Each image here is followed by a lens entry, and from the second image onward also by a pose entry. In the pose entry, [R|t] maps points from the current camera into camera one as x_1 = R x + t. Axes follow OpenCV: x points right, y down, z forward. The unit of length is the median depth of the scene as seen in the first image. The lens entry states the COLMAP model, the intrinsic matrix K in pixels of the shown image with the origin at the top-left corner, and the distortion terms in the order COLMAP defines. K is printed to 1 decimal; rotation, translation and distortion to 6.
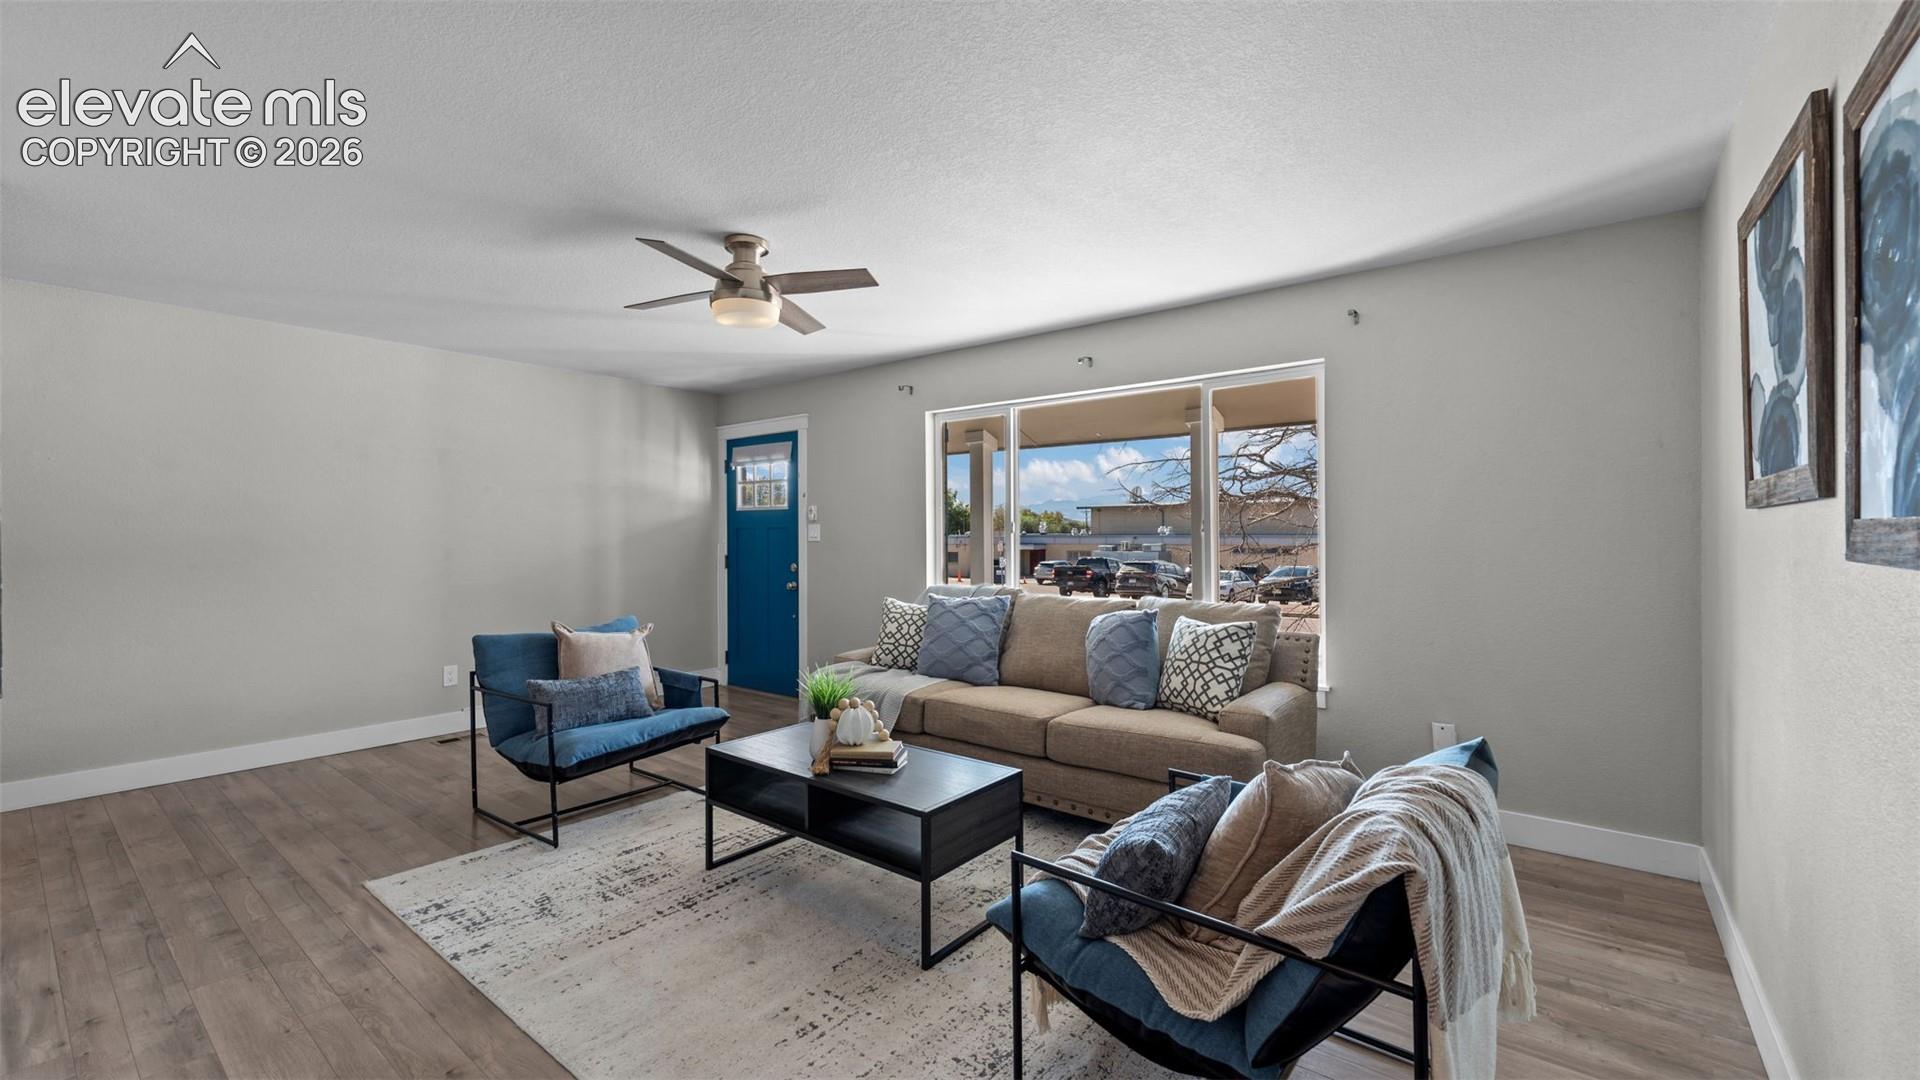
lens RADIAL K [[778.1, 0, 956.3], [0, 778.1, 532.6], [0, 0, 1]] dist [0.000702, -0.000323]
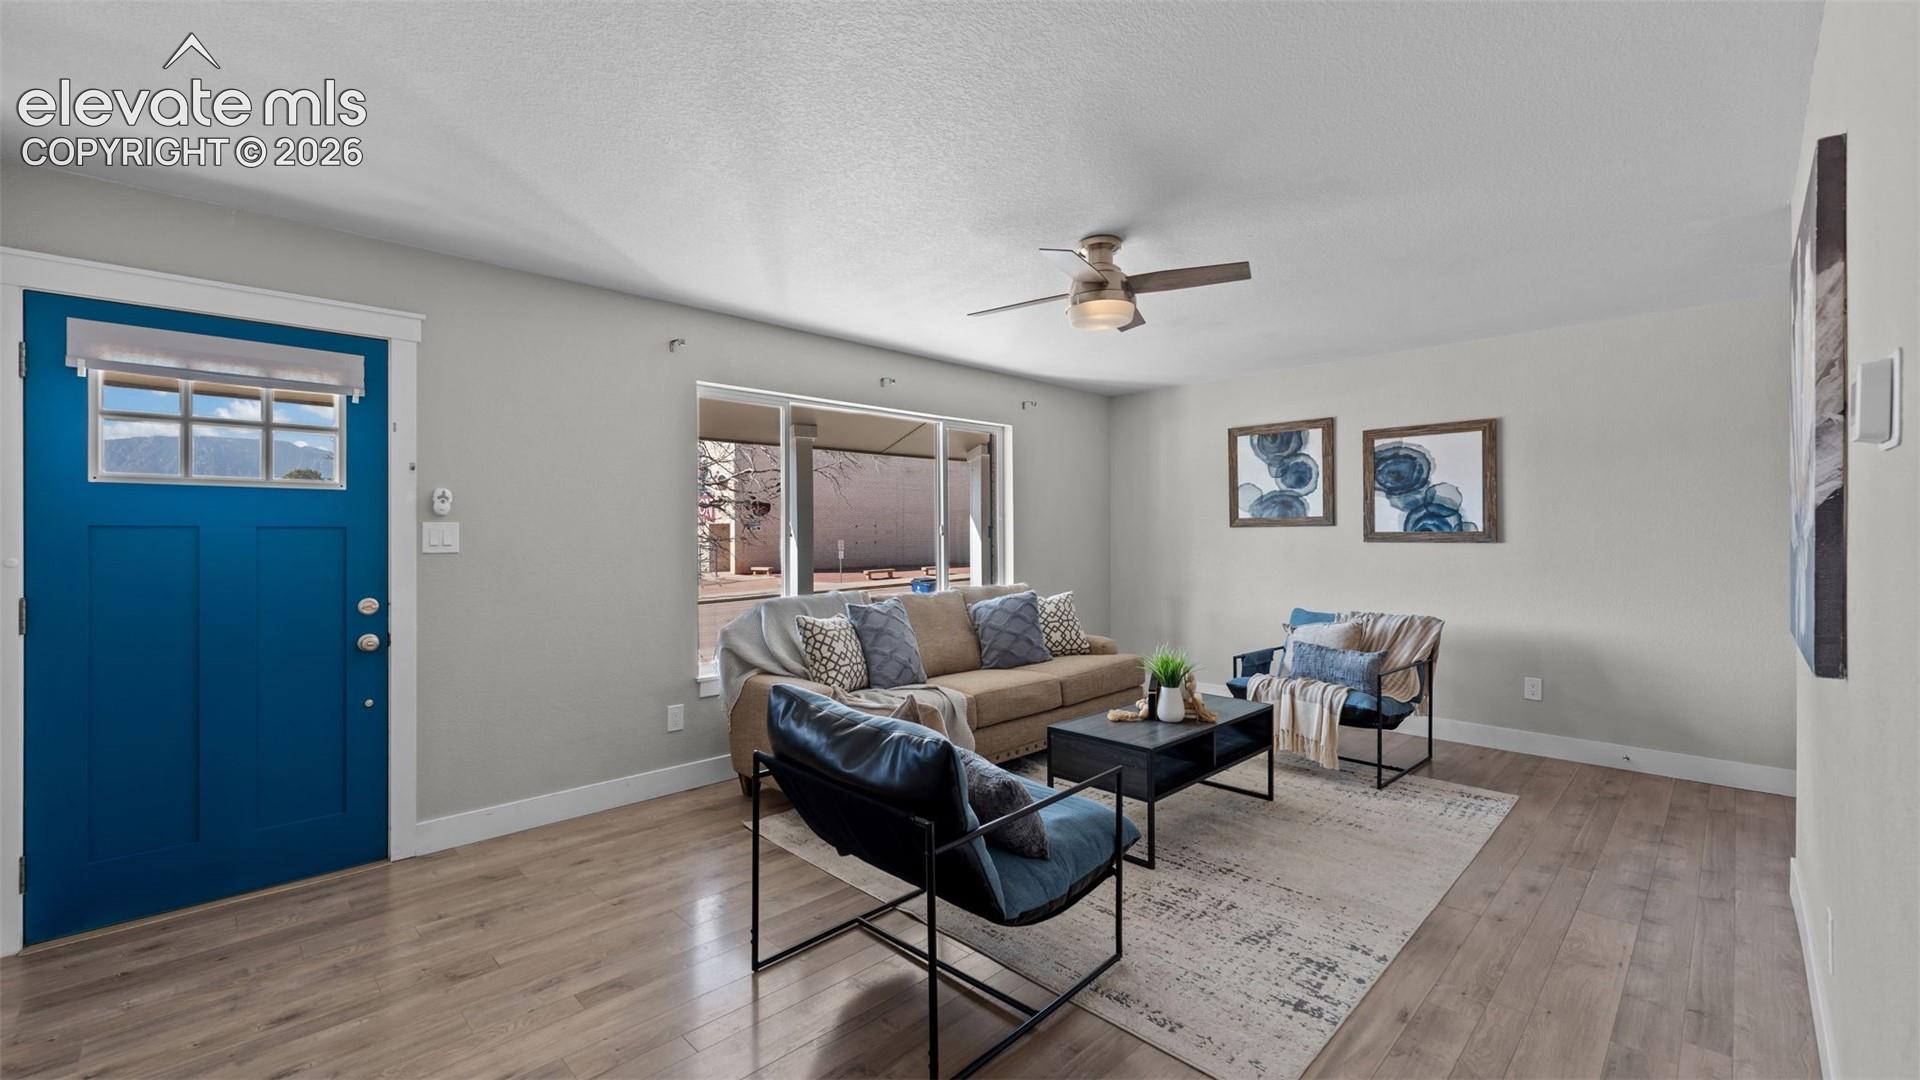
lens RADIAL K [[778.1, 0, 956.3], [0, 778.1, 532.6], [0, 0, 1]] dist [0.000702, -0.000323]
pose [[0.116344, 0.002667, 0.993205, -1.356821], [0.001177, 0.999995, -0.002823, -0.002401], [-0.993208, 0.001498, 0.116340, 1.135586]]
